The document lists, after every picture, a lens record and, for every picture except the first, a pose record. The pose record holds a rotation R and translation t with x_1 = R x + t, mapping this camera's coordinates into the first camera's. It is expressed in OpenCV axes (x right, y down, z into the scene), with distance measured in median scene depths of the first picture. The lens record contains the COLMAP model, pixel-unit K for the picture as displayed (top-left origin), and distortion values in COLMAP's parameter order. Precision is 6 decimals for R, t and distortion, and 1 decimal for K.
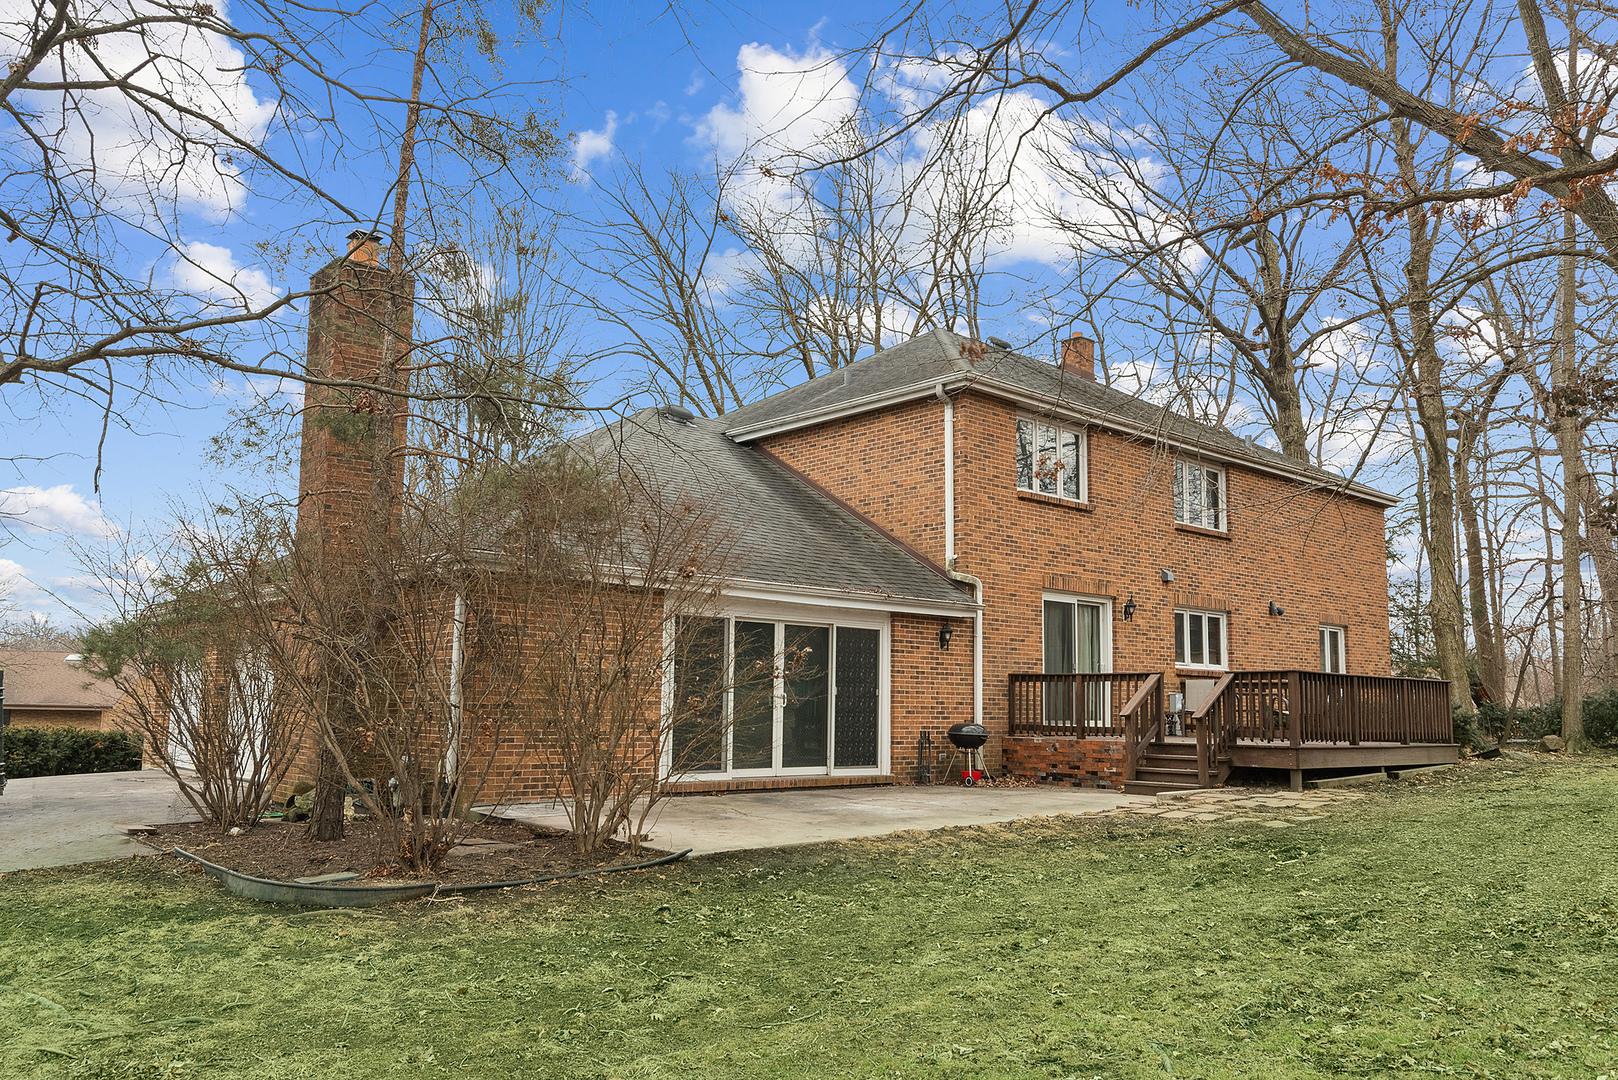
lens RADIAL K [[1195.9, 0, 808.7], [0, 1195.9, 542.9], [0, 0, 1]] dist [-0.001095, 0.005716]
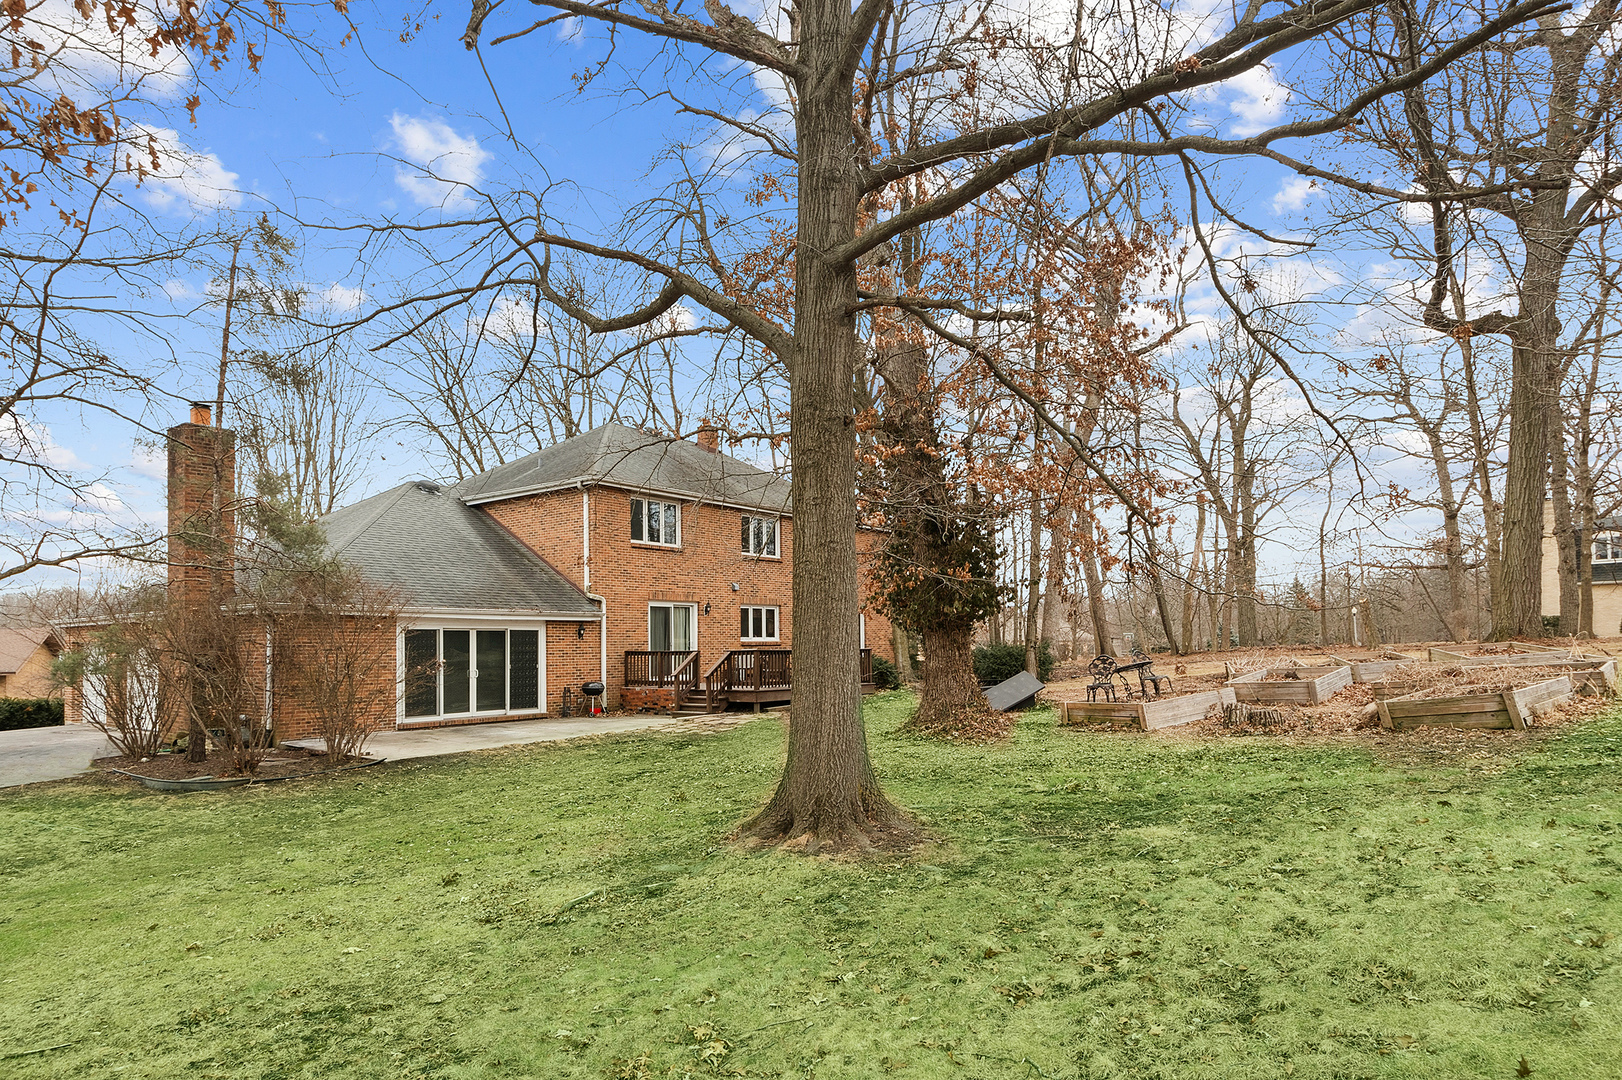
lens RADIAL K [[936.6, 0, 778.2], [0, 936.6, 618.4], [0, 0, 1]] dist [-0.006214, -0.004808]
pose [[0.984675, -0.021213, 0.173104, 0.167090], [0.002553, 0.994222, 0.107317, -0.089095], [-0.174380, -0.105231, 0.979039, -0.387605]]
